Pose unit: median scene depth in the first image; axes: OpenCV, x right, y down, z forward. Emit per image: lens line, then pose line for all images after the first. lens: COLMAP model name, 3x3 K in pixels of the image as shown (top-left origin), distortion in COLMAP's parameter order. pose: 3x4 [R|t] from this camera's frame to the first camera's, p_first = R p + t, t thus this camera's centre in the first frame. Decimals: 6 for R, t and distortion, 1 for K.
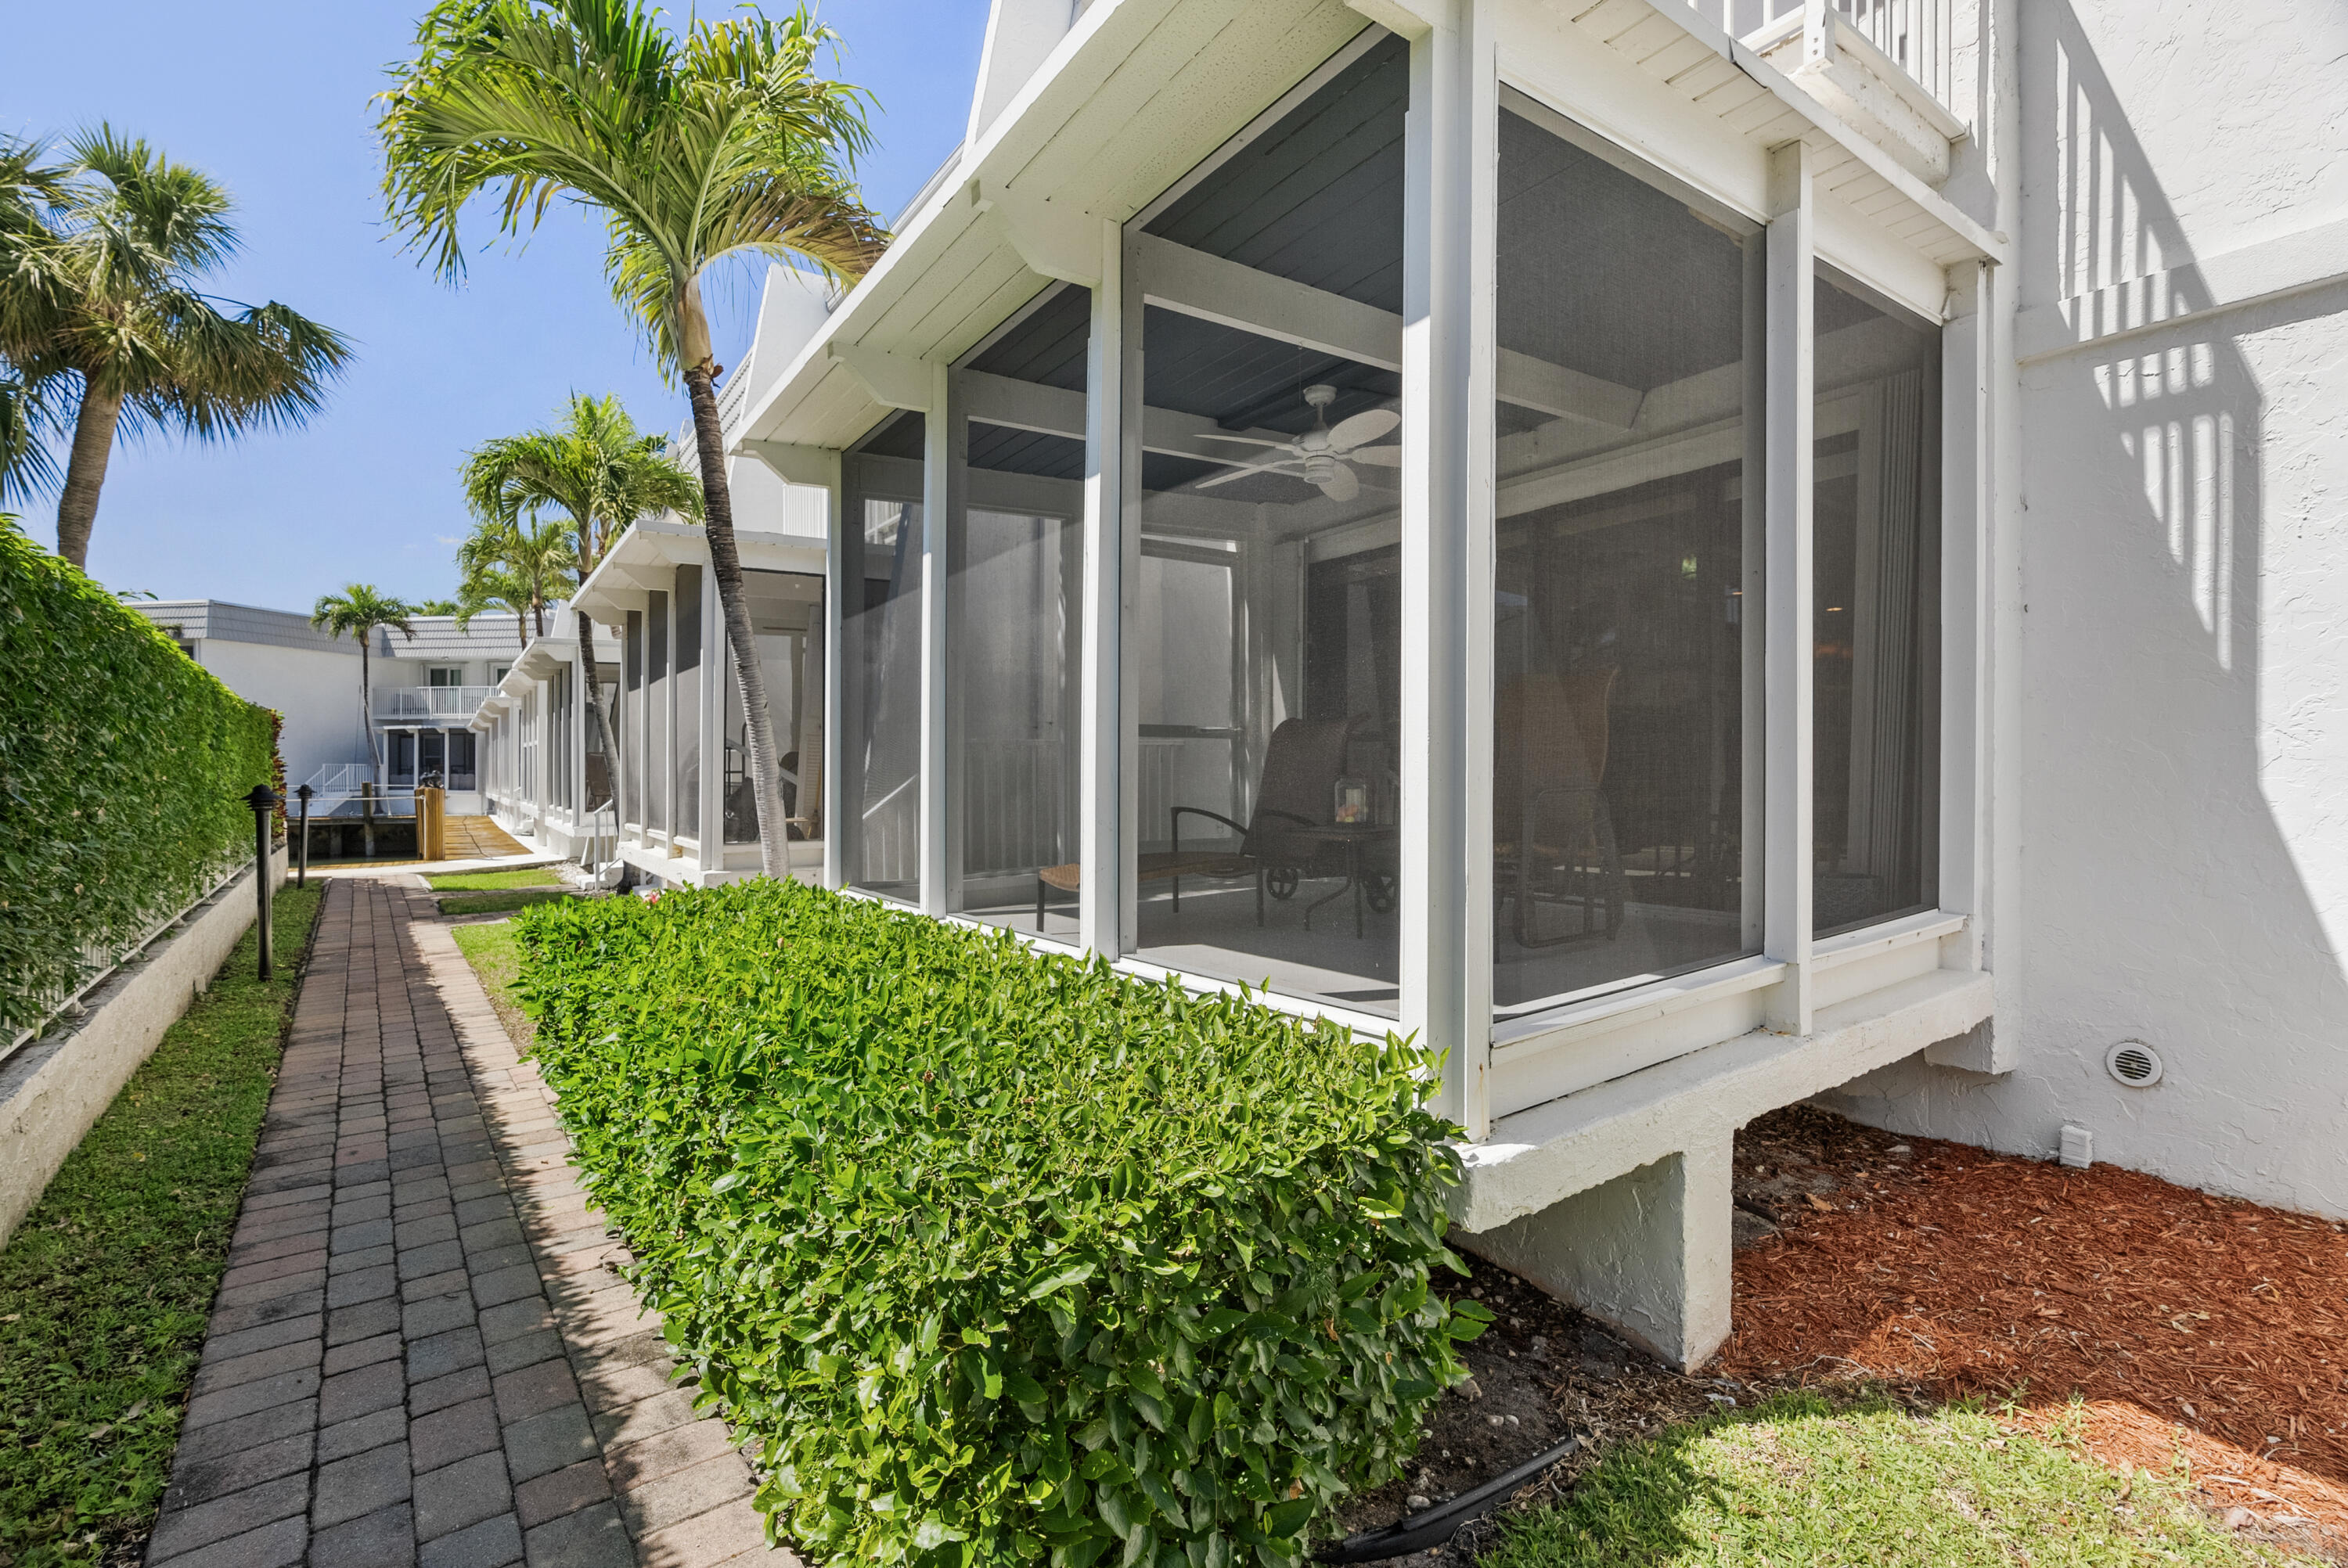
lens RADIAL K [[1055.0, 0, 1184.3], [0, 1055.0, 783.7], [0, 0, 1]] dist [-0.007709, 0.001465]
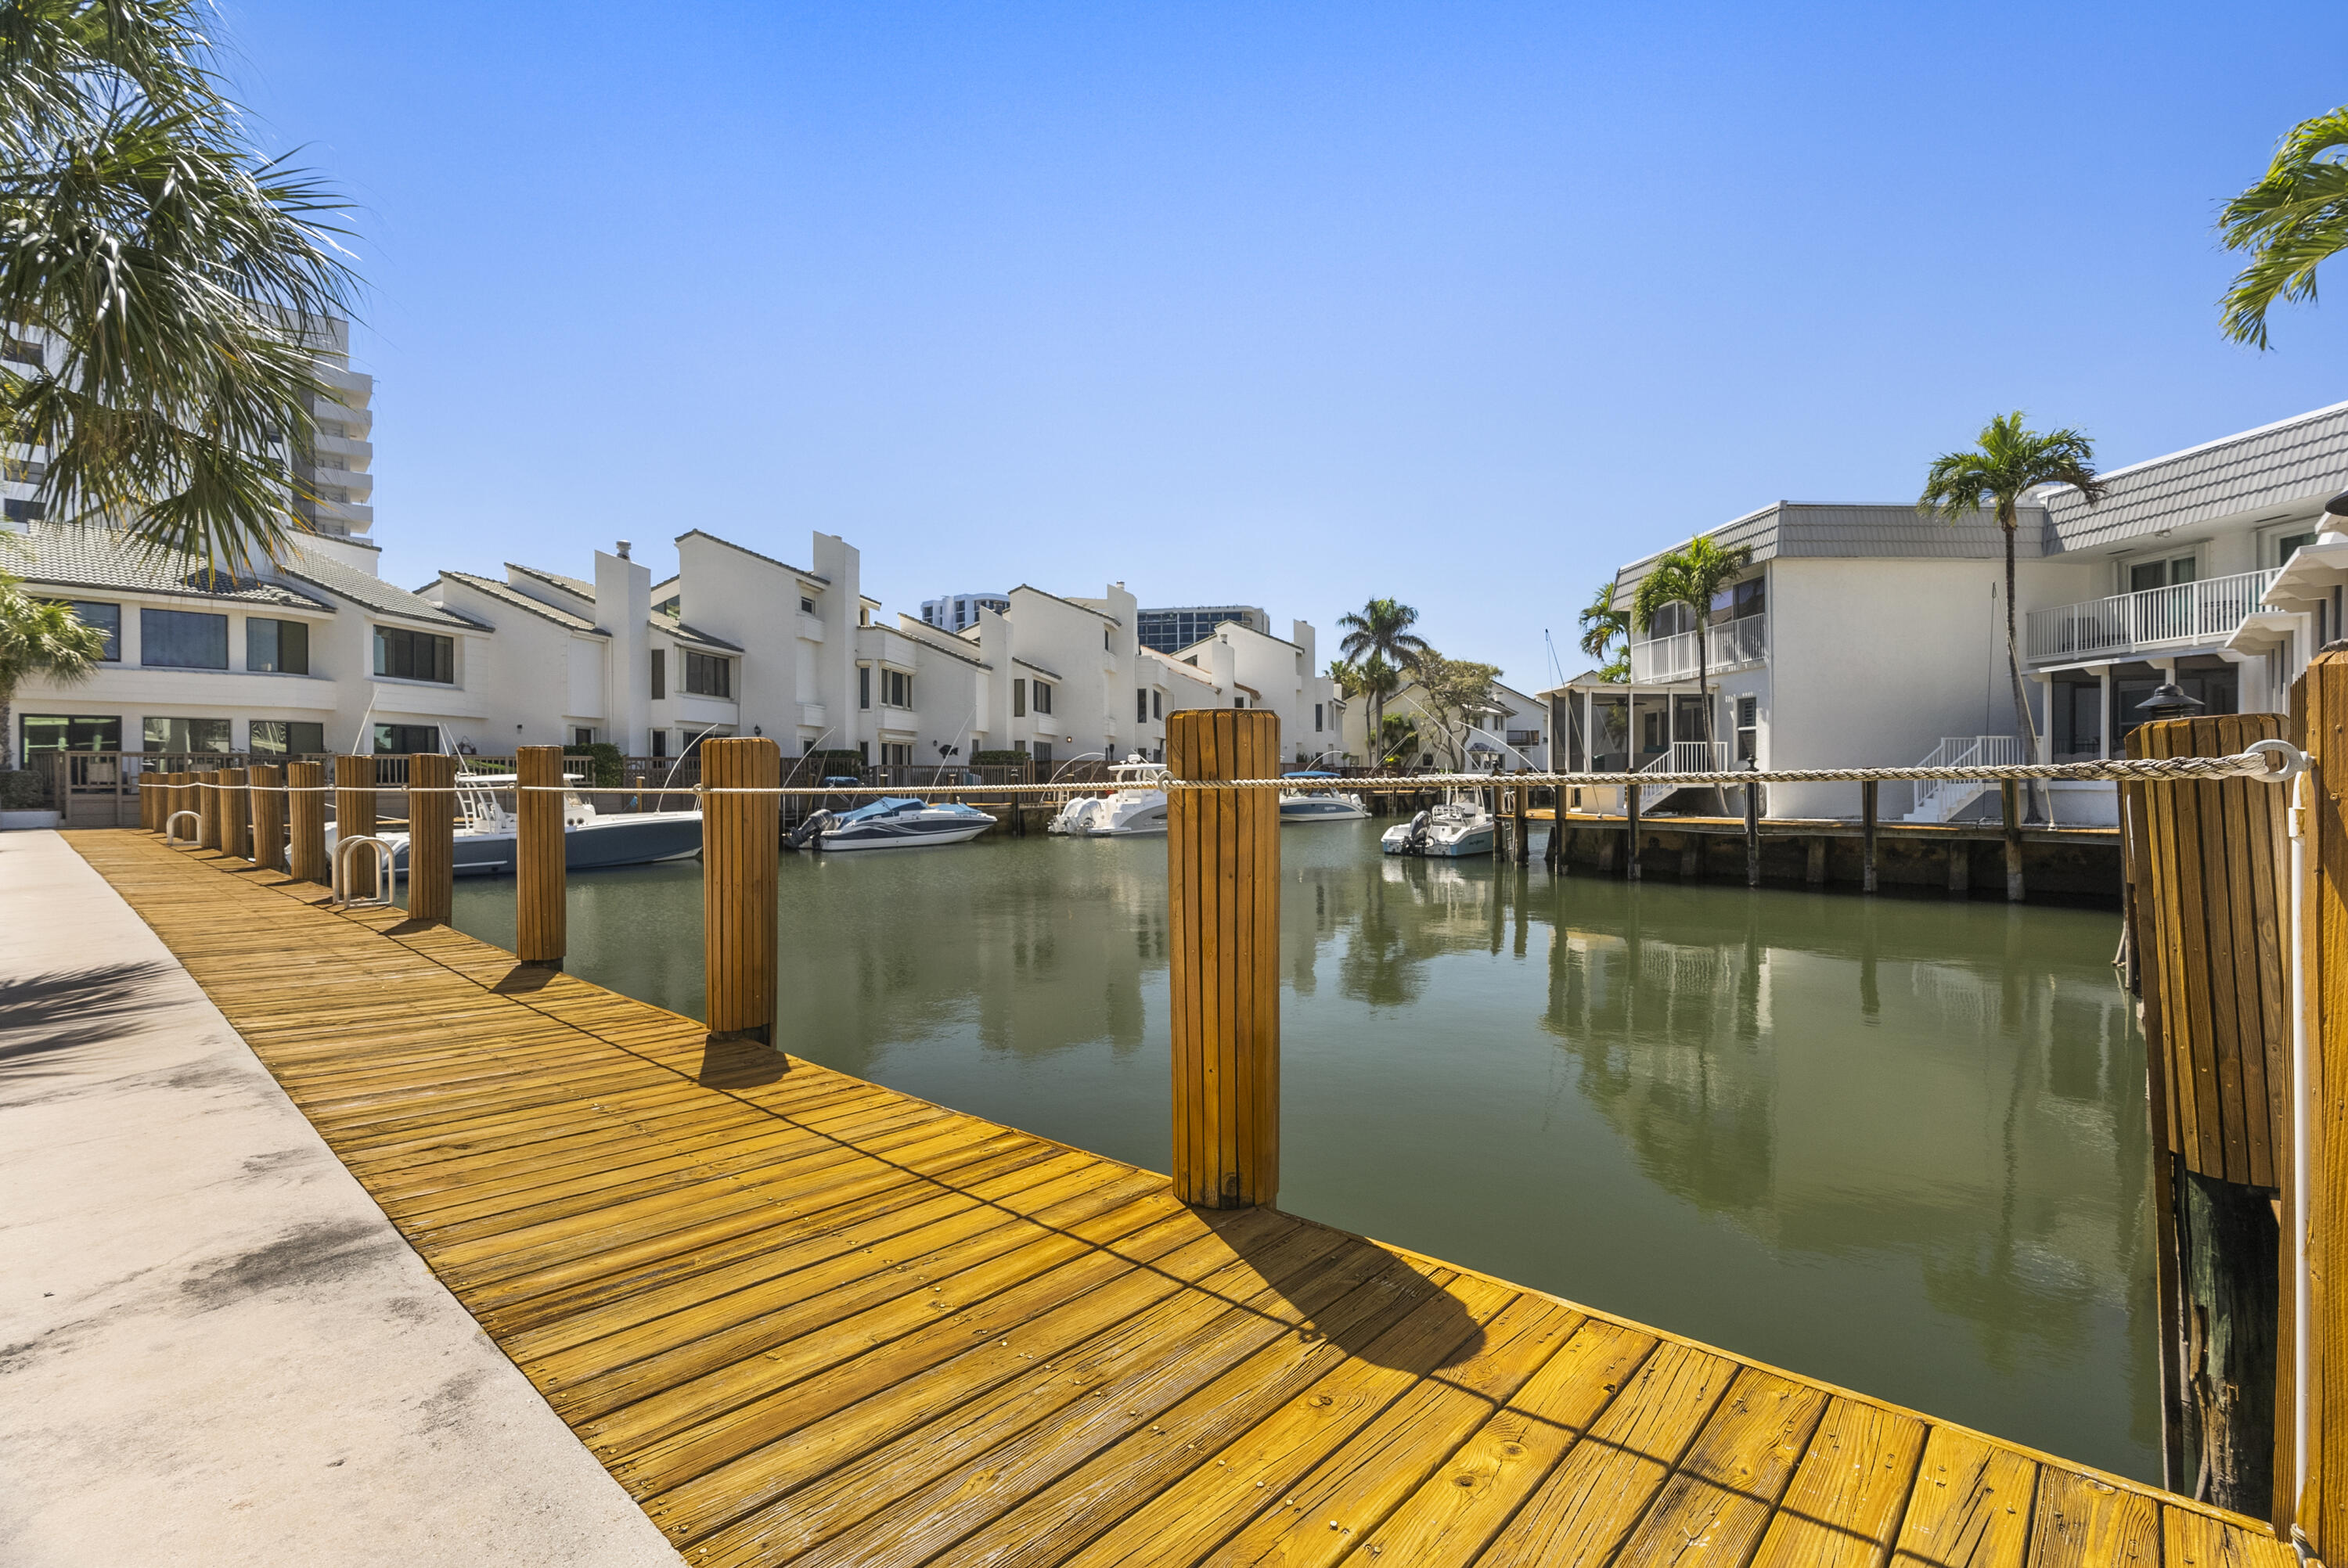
lens RADIAL K [[1055.0, 0, 1183.8], [0, 1055.0, 784.4], [0, 0, 1]] dist [-0.007709, 0.001465]
pose [[0.222682, -0.001479, -0.974890, -0.320454], [-0.004843, 0.999985, -0.002624, 0.011927], [0.974879, 0.005306, 0.222672, 0.432203]]
